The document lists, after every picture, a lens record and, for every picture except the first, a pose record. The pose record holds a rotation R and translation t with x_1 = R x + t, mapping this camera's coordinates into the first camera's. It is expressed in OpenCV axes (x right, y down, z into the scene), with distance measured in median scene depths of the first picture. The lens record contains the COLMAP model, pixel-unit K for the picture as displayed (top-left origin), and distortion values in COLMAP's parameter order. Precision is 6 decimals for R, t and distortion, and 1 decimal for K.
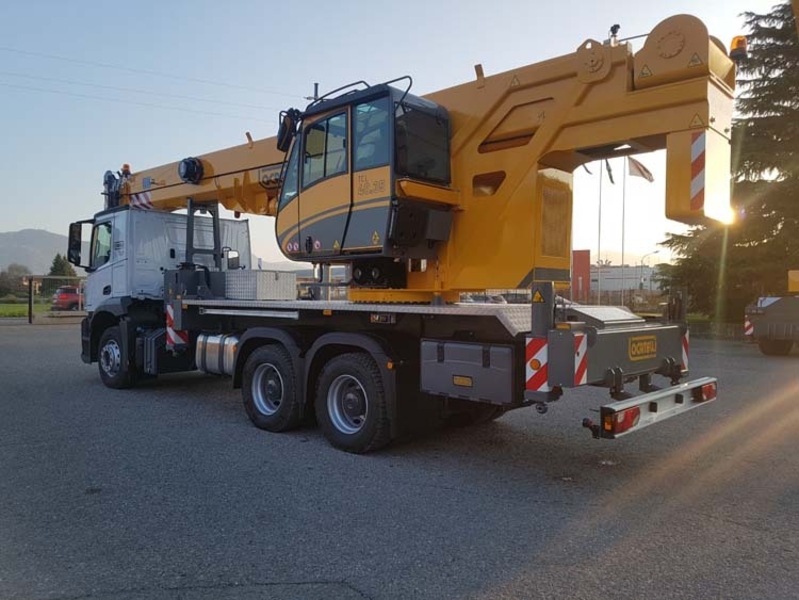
lens RADIAL K [[624.0, 0, 399.5], [0, 624.0, 300.0], [0, 0, 1]] dist [0.043774, -0.000044]
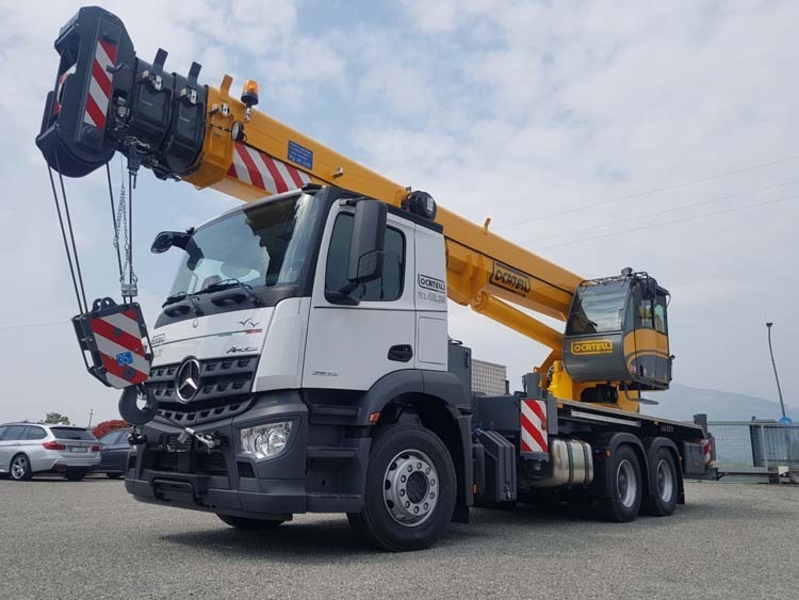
lens RADIAL K [[624.0, 0, 399.5], [0, 624.0, 300.0], [0, 0, 1]] dist [0.043774, -0.000044]
pose [[-0.018023, 0.236470, 0.971472, -1.469755], [-0.021194, 0.971321, -0.236826, 0.097051], [-0.999613, -0.024857, -0.012495, 1.512922]]
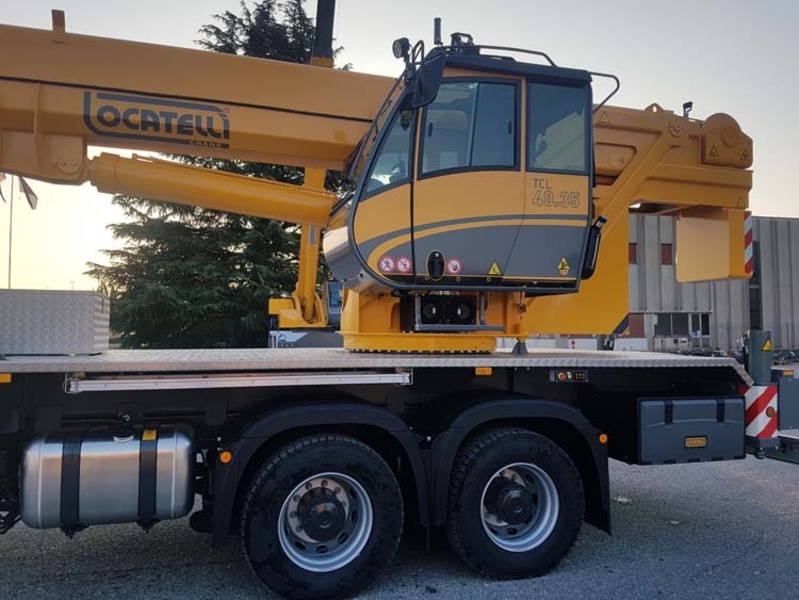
lens RADIAL K [[605.3, 0, 505.4], [0, 605.3, 302.2], [0, 0, 1]] dist [0.009361, -0.000351]
pose [[0.492970, 0.042251, 0.869020, -0.619051], [0.004010, 0.998699, -0.050830, -0.019985], [-0.870037, 0.028542, 0.492160, 0.629812]]
